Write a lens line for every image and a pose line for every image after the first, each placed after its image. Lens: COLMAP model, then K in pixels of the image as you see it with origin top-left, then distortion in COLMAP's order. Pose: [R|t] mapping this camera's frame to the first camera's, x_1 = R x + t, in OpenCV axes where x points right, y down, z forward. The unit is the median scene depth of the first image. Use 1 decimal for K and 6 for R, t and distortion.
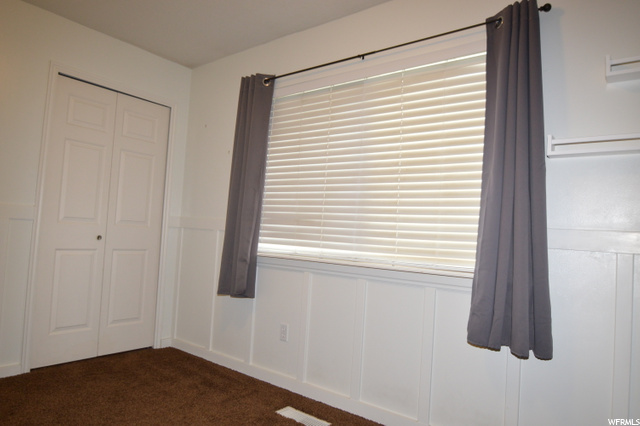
lens RADIAL K [[411.8, 0, 320.0], [0, 411.8, 213.0], [0, 0, 1]] dist [-0.027240, -0.001226]
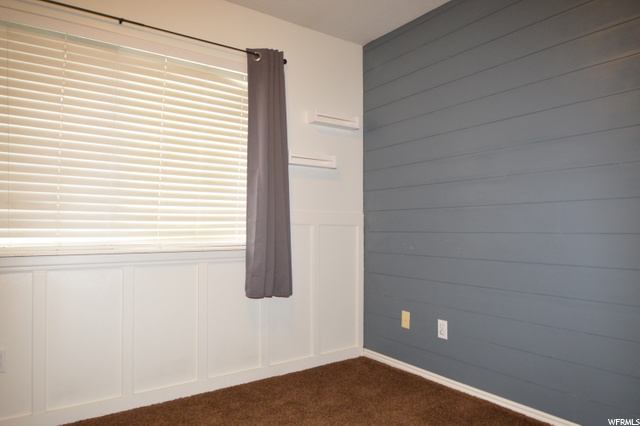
lens RADIAL K [[411.8, 0, 320.0], [0, 411.8, 213.0], [0, 0, 1]] dist [-0.027240, -0.001226]
pose [[0.303121, -0.023567, 0.952661, -0.671855], [-0.041847, 0.998401, 0.038013, -0.014402], [-0.952033, -0.051389, 0.301650, 0.320516]]
